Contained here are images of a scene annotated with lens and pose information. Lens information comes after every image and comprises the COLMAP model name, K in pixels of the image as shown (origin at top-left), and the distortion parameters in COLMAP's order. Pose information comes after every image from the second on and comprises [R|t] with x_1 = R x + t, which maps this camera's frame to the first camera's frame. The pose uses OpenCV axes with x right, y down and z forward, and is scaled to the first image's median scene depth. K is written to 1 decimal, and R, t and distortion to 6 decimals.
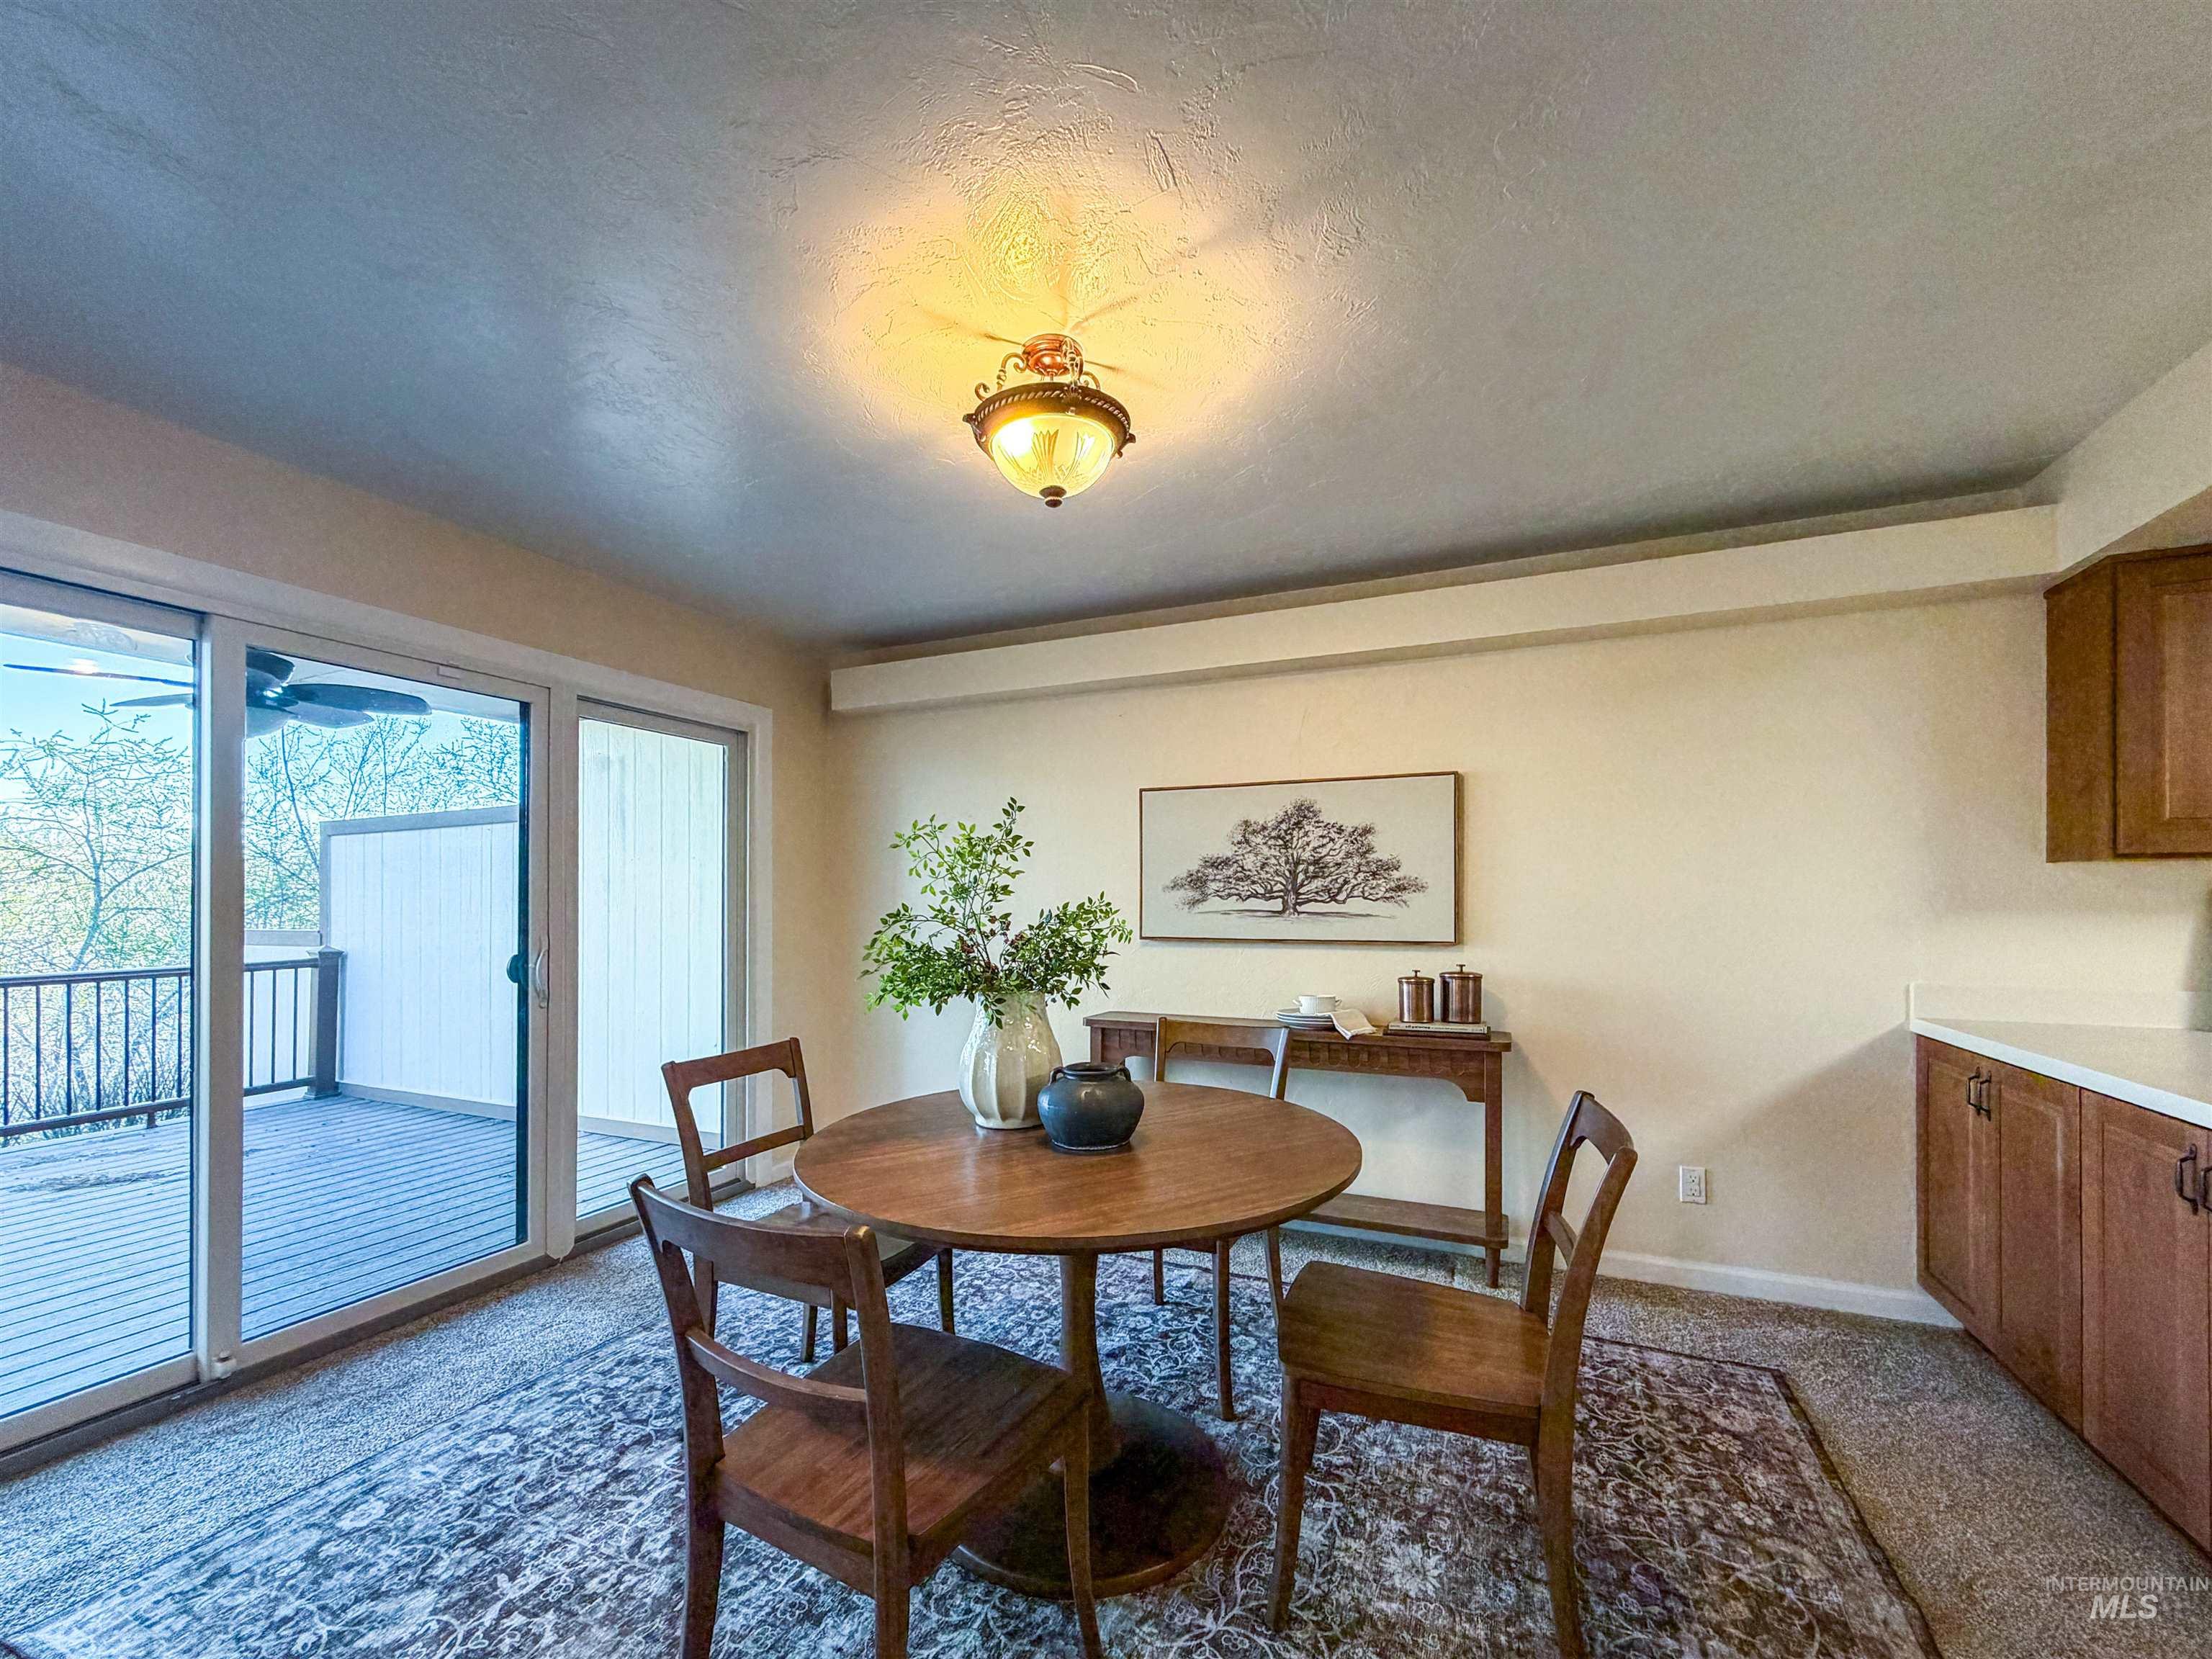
lens RADIAL K [[907.8, 0, 1105.6], [0, 907.8, 895.1], [0, 0, 1]] dist [-0.002052, -0.000116]
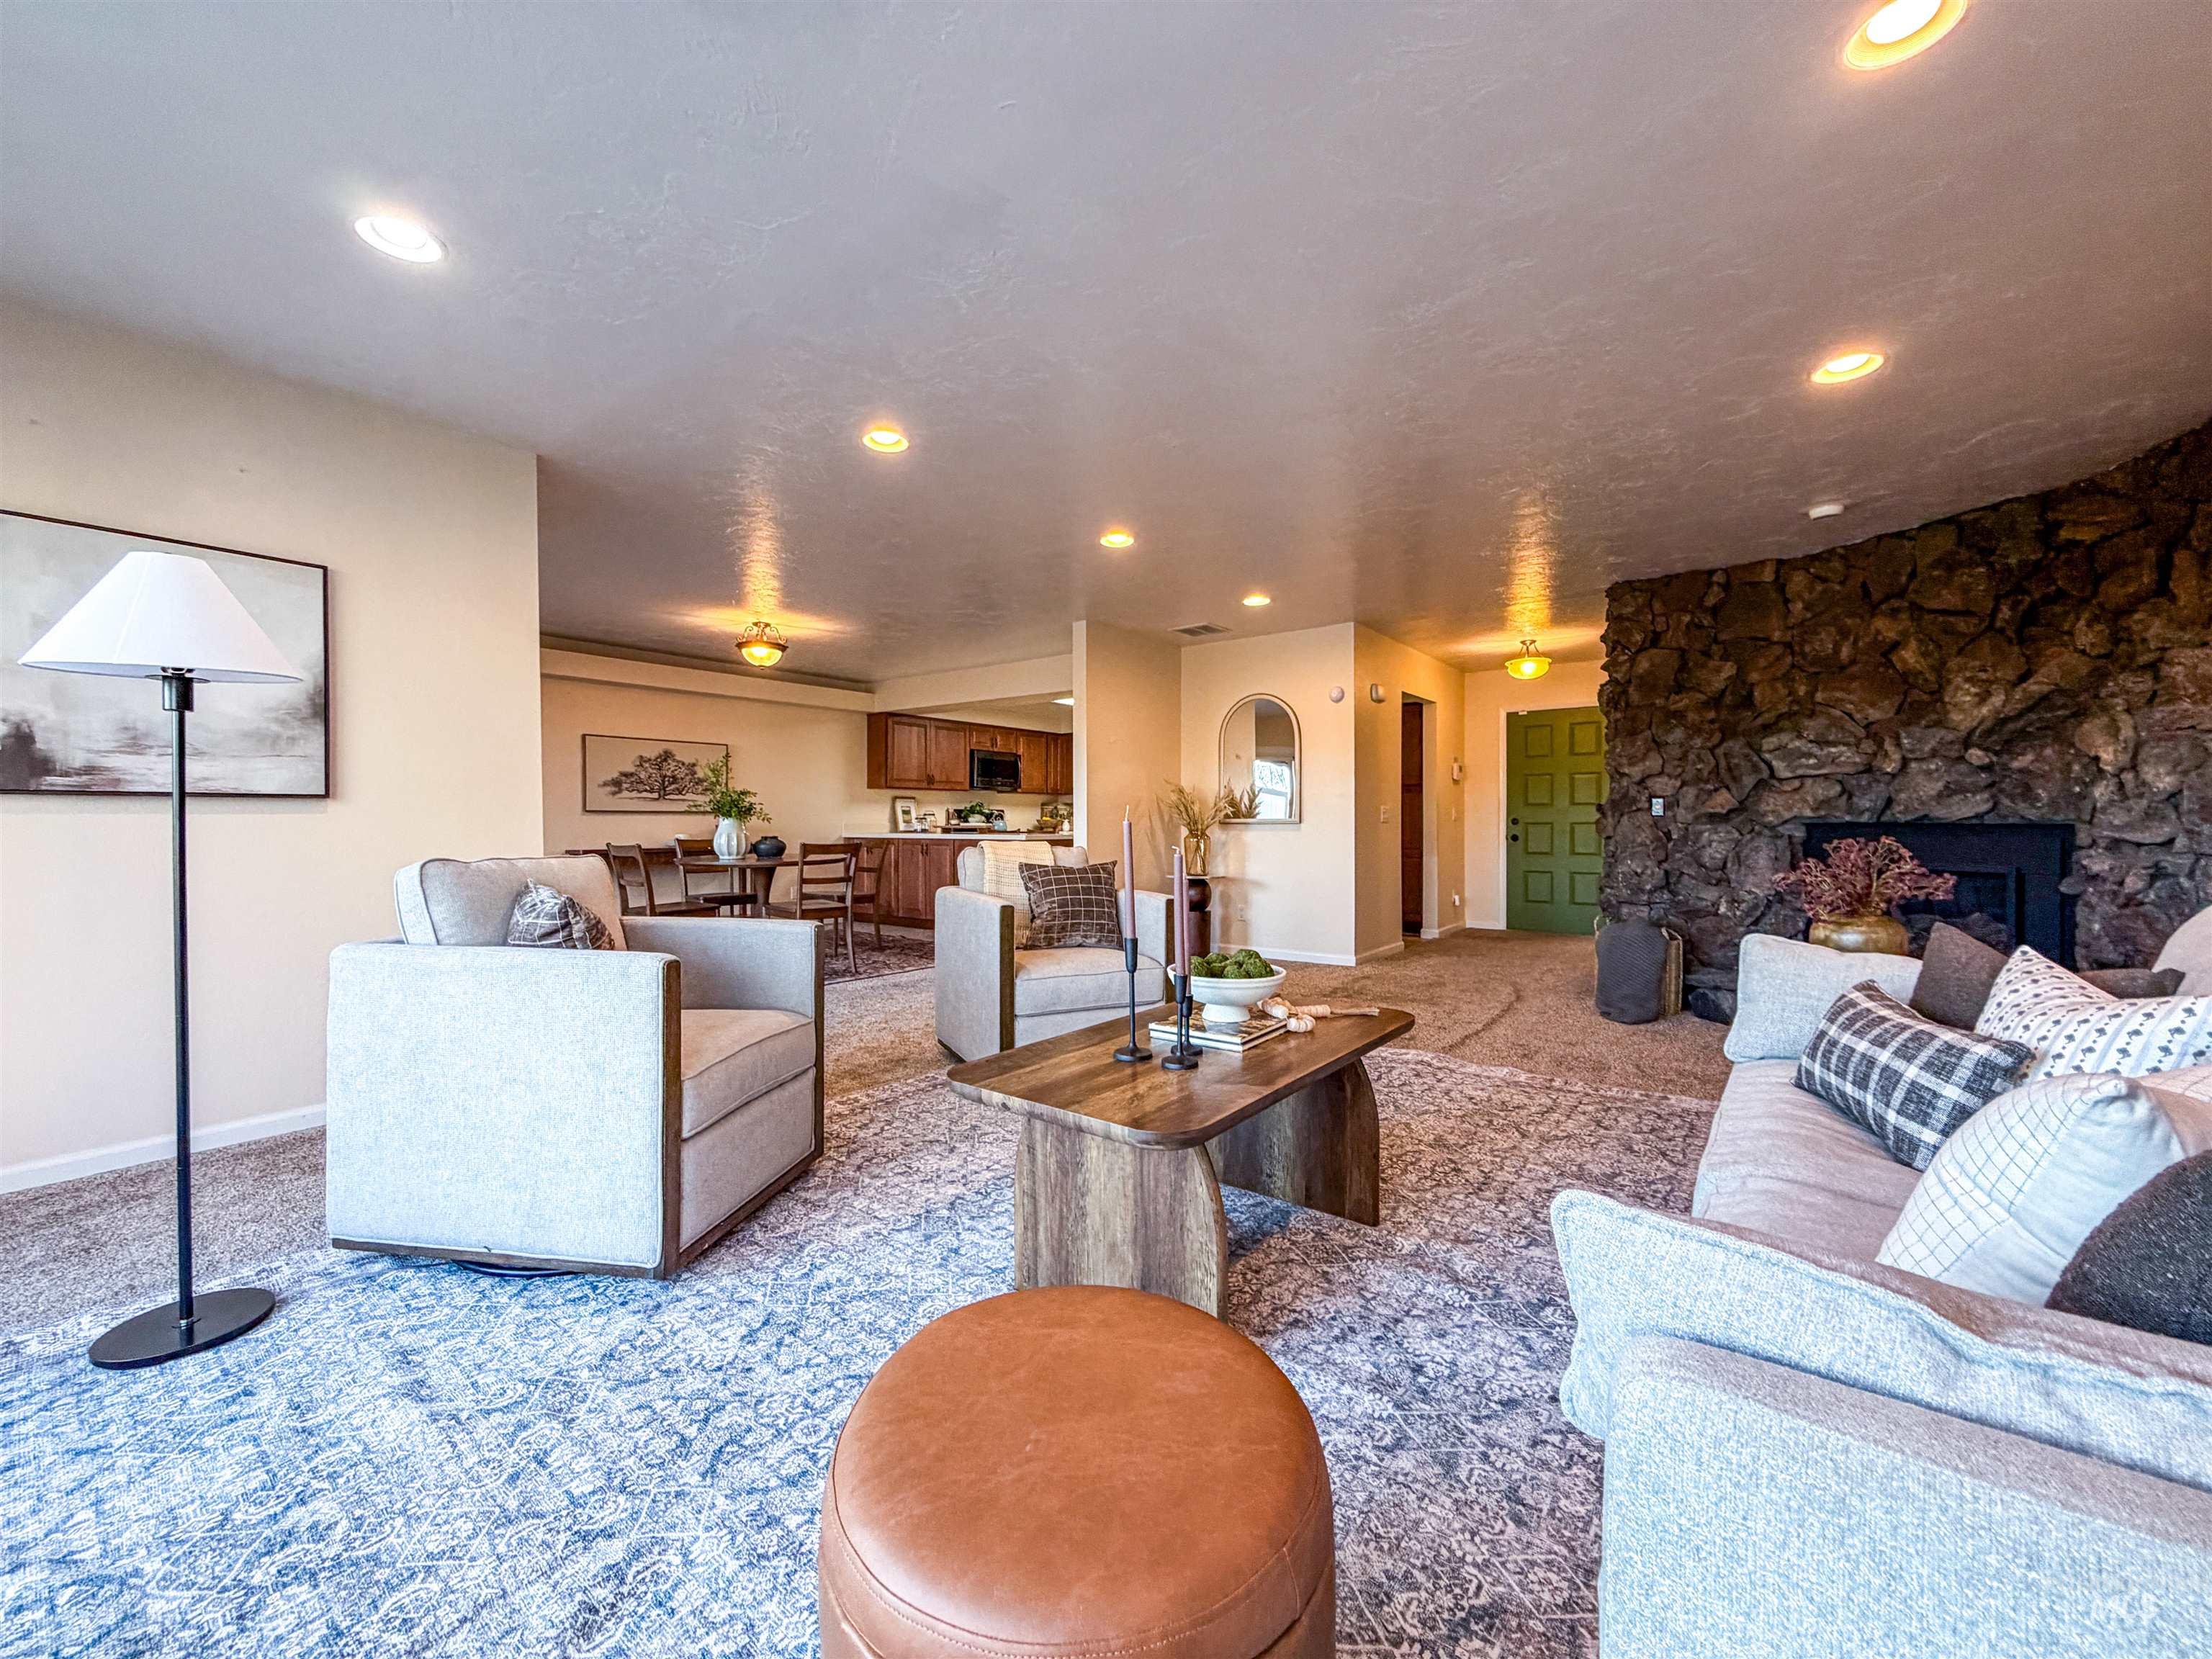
lens RADIAL K [[906.5, 0, 1075.6], [0, 906.5, 832.3], [0, 0, 1]] dist [0.001224, 0.000151]
pose [[0.260472, -0.007918, 0.965449, -1.754229], [-0.007147, 0.999923, 0.010129, 0.074394], [-0.965455, -0.009539, 0.260396, -0.586164]]
